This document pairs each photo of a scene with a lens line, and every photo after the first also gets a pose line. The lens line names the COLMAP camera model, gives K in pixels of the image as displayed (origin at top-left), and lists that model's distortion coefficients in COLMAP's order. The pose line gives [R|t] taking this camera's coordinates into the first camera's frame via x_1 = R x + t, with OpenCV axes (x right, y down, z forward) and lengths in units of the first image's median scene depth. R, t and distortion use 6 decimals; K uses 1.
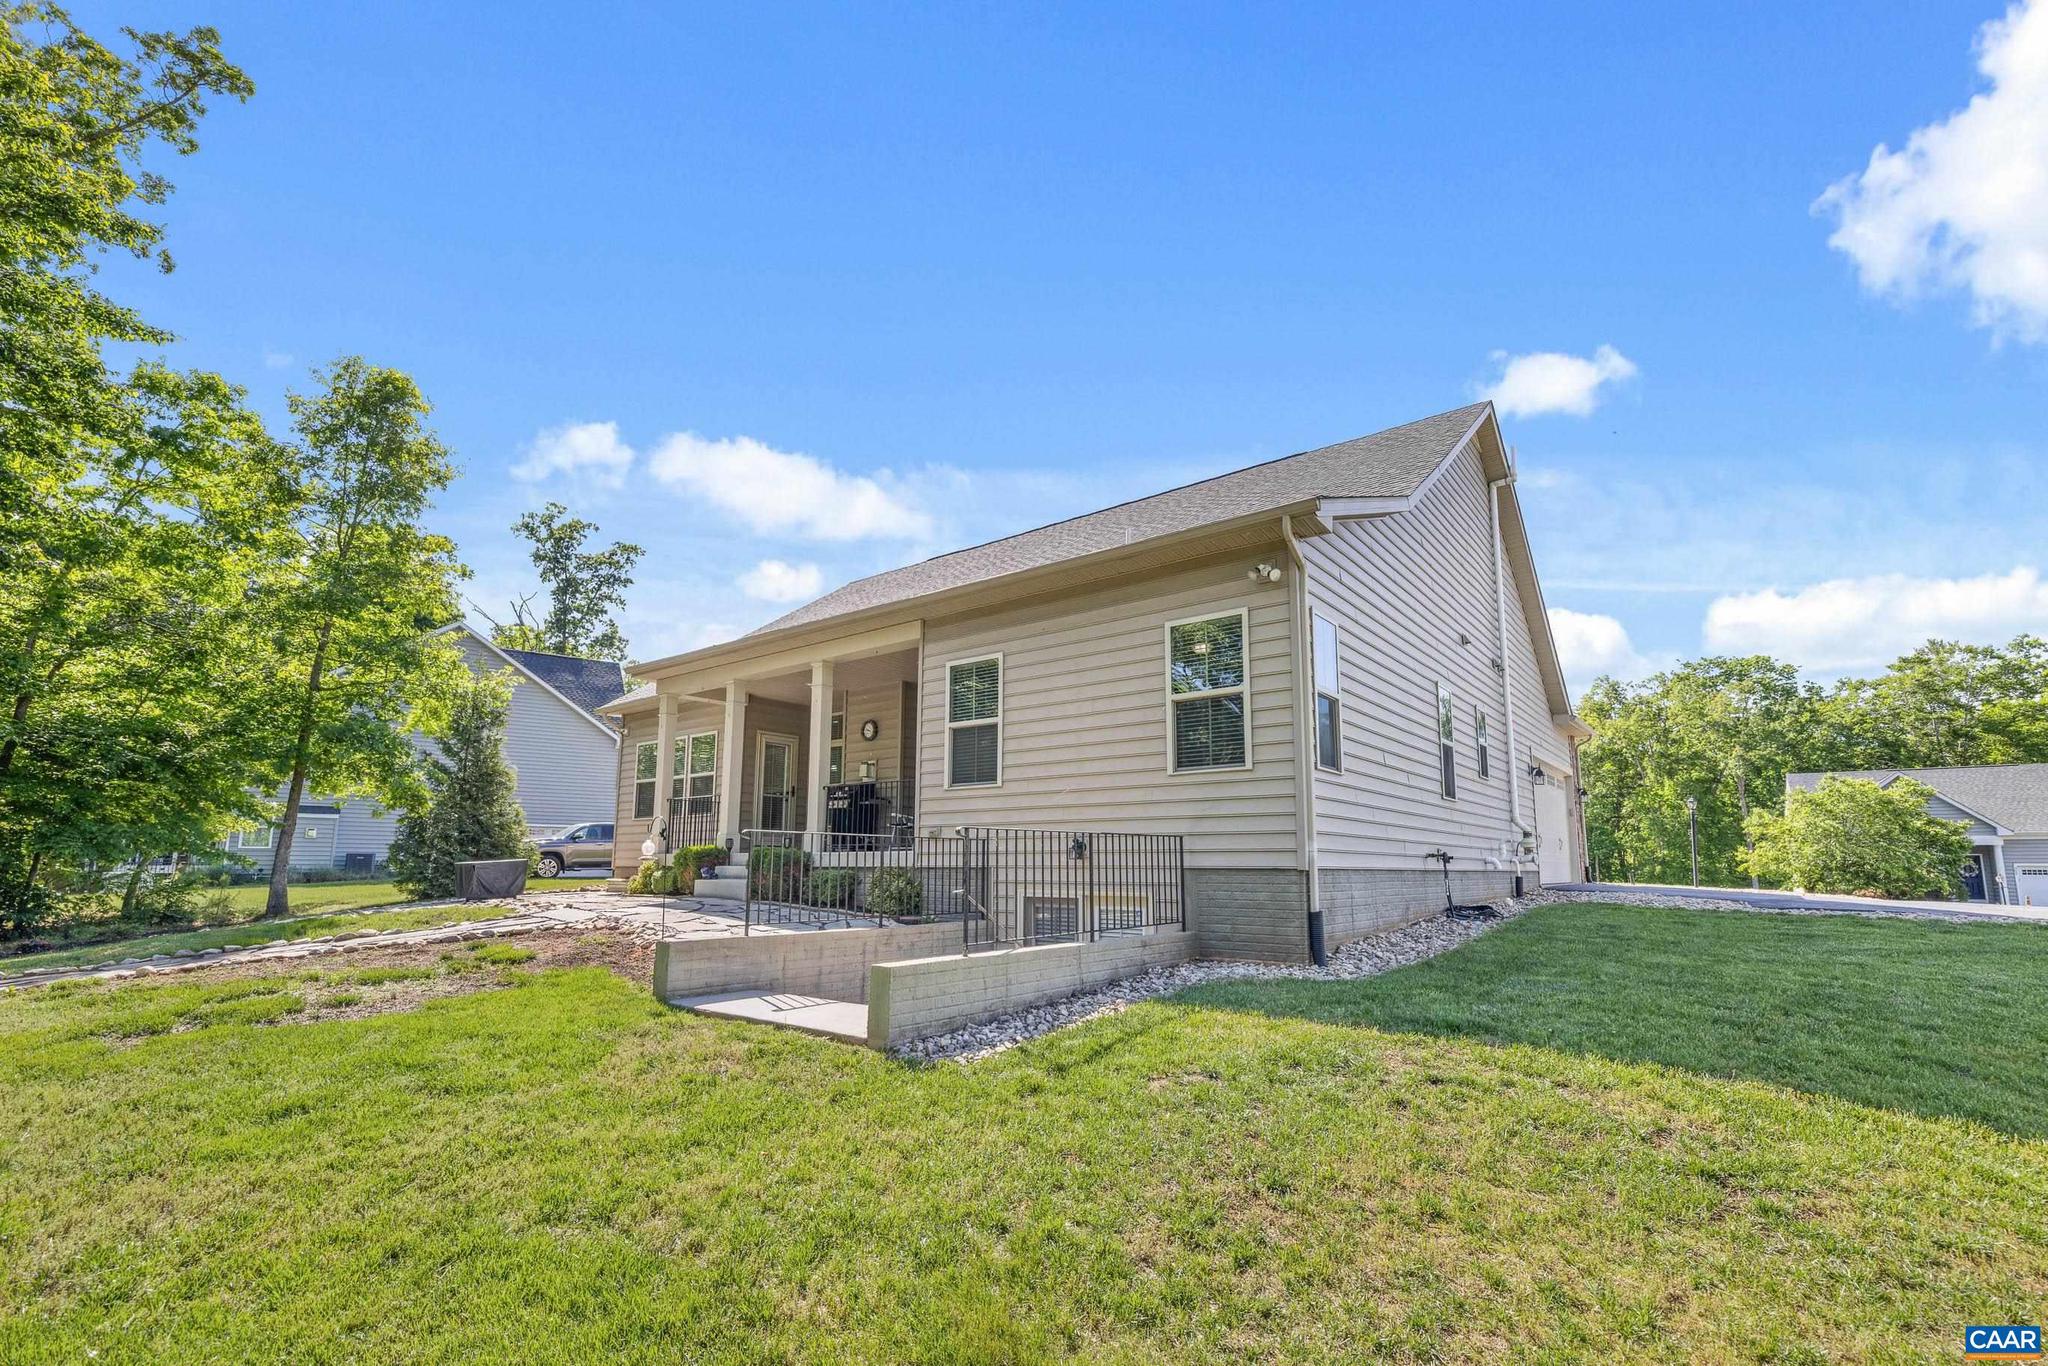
lens RADIAL K [[913.7, 0, 1024.0], [0, 913.7, 736.9], [0, 0, 1]] dist [0.001541, 0.000229]
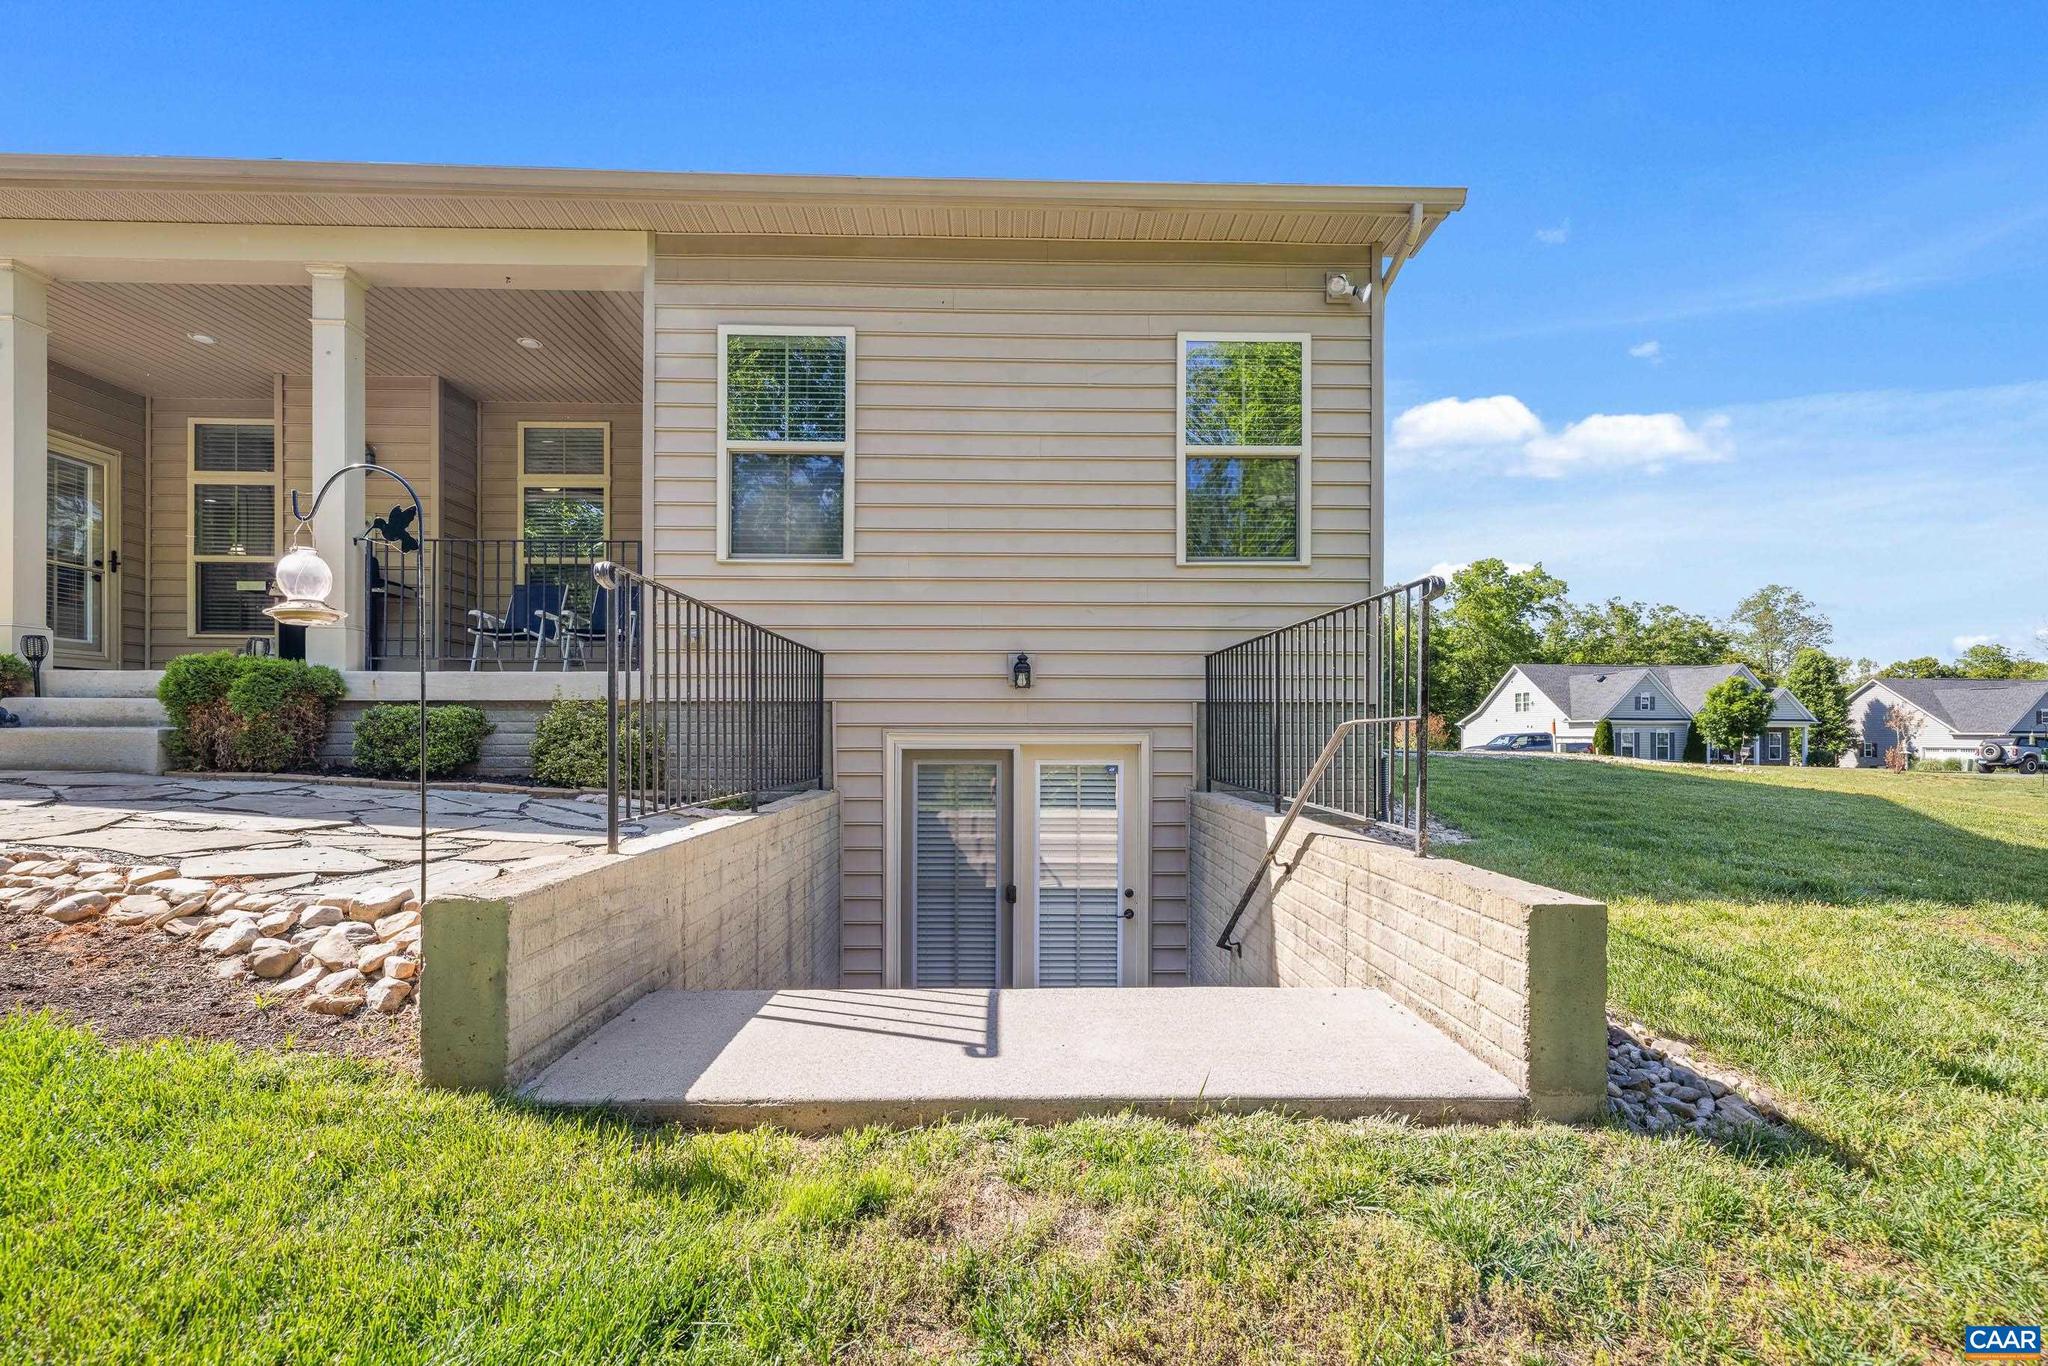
lens RADIAL K [[913.7, 0, 1024.0], [0, 913.7, 736.9], [0, 0, 1]] dist [0.001541, 0.000229]
pose [[0.766997, -0.002448, 0.641646, -0.306850], [-0.089293, 0.989855, 0.110514, 0.086855], [-0.635407, -0.142058, 0.758998, 0.461328]]
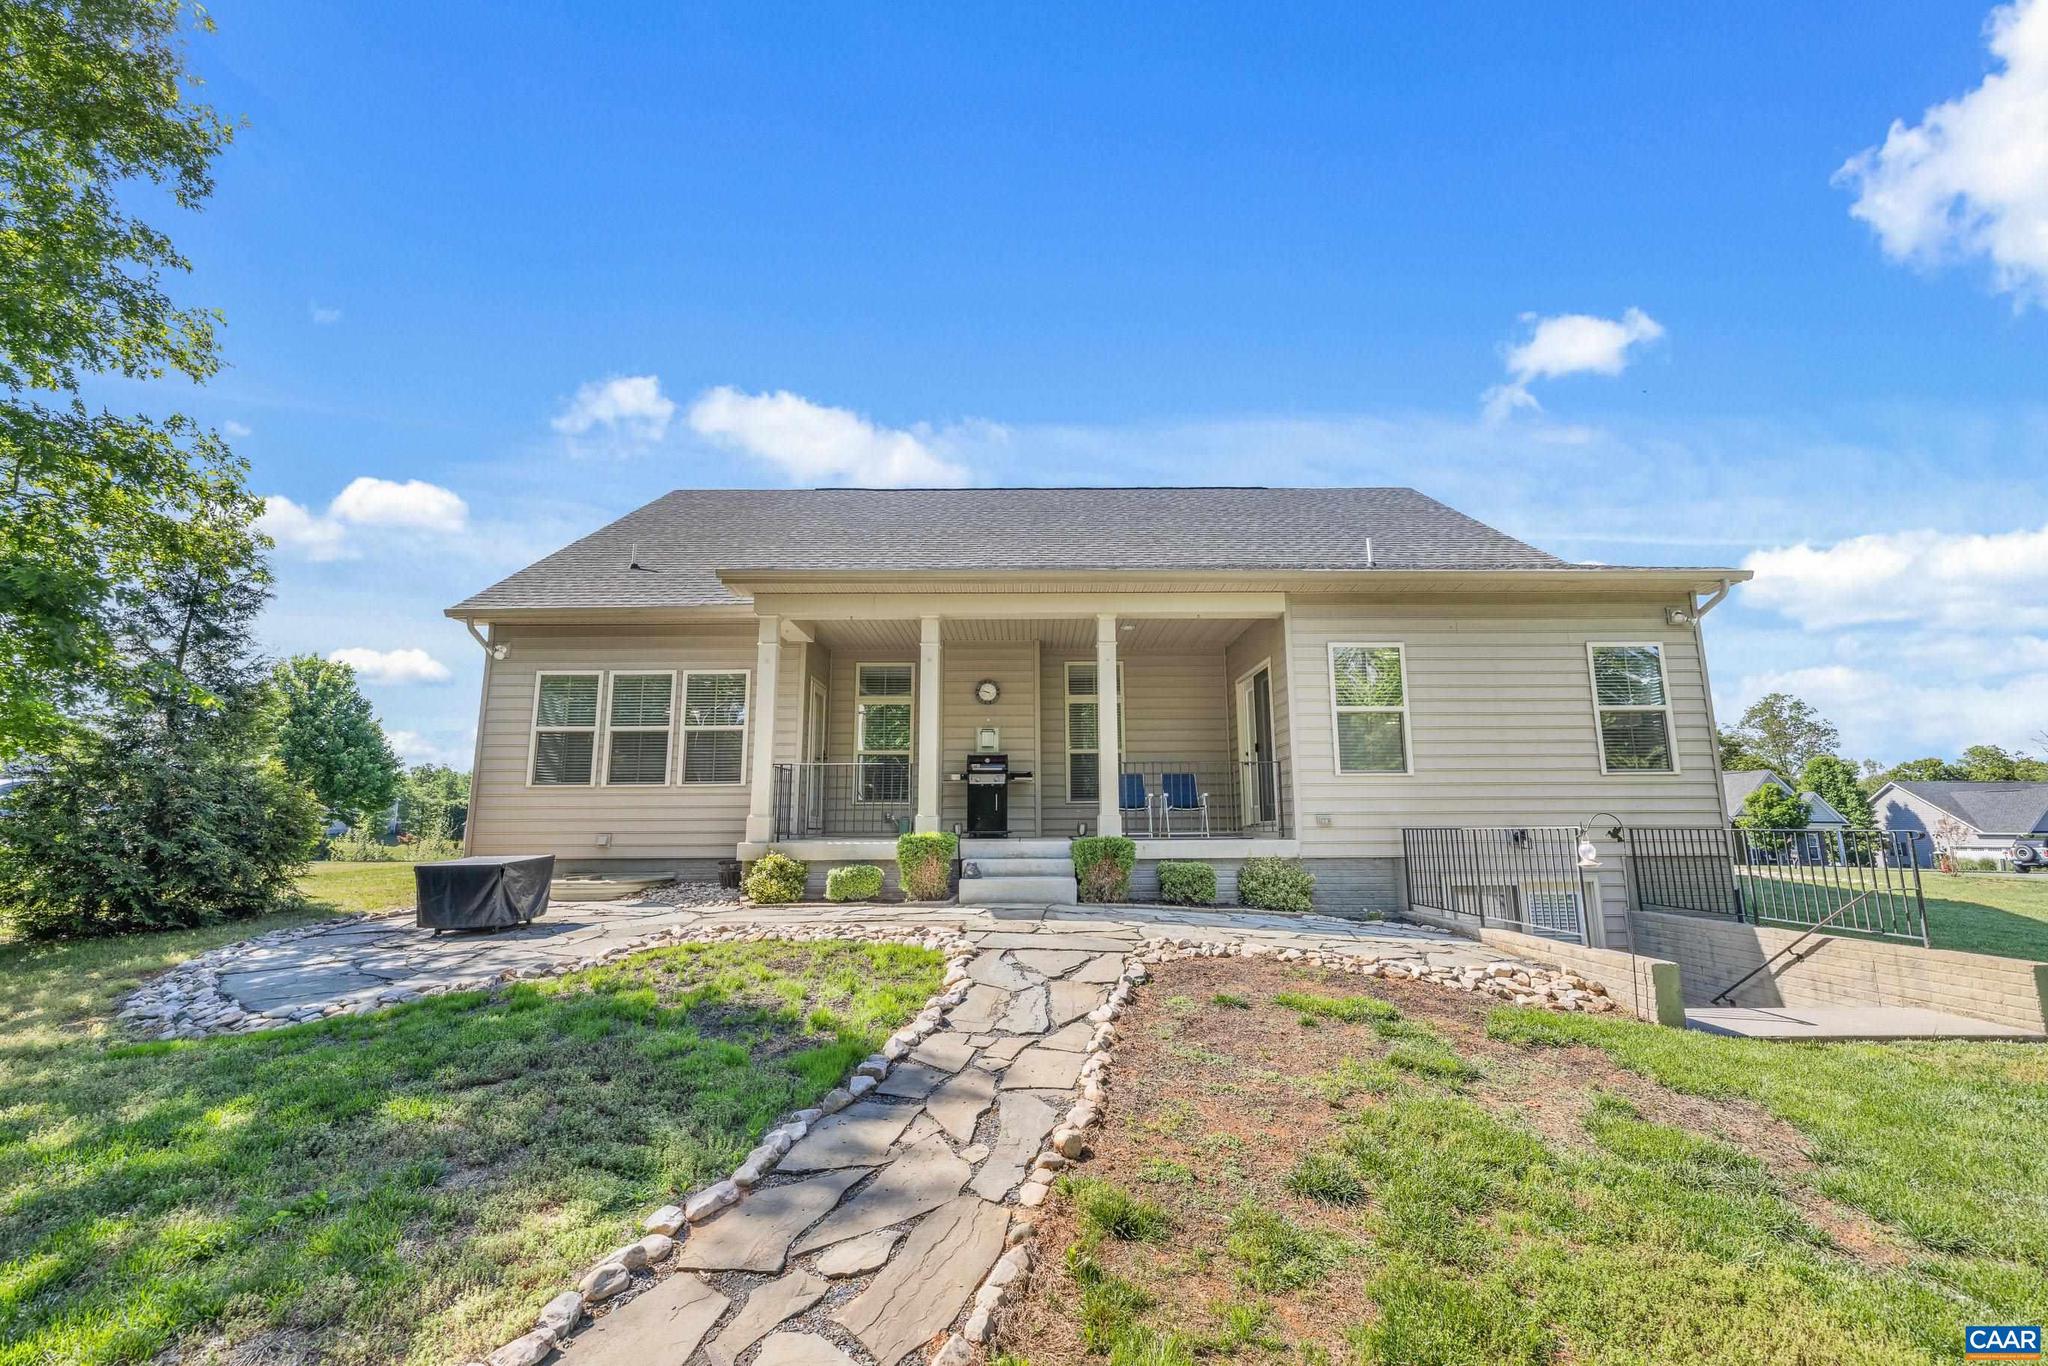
lens RADIAL K [[870.0, 0, 1028.1], [0, 870.0, 679.8], [0, 0, 1]] dist [-0.000135, -0.000082]
pose [[0.779822, 0.103824, 0.617331, -0.930308], [-0.080172, 0.994594, -0.065999, 0.045115], [-0.620846, 0.001975, 0.783930, 0.499728]]
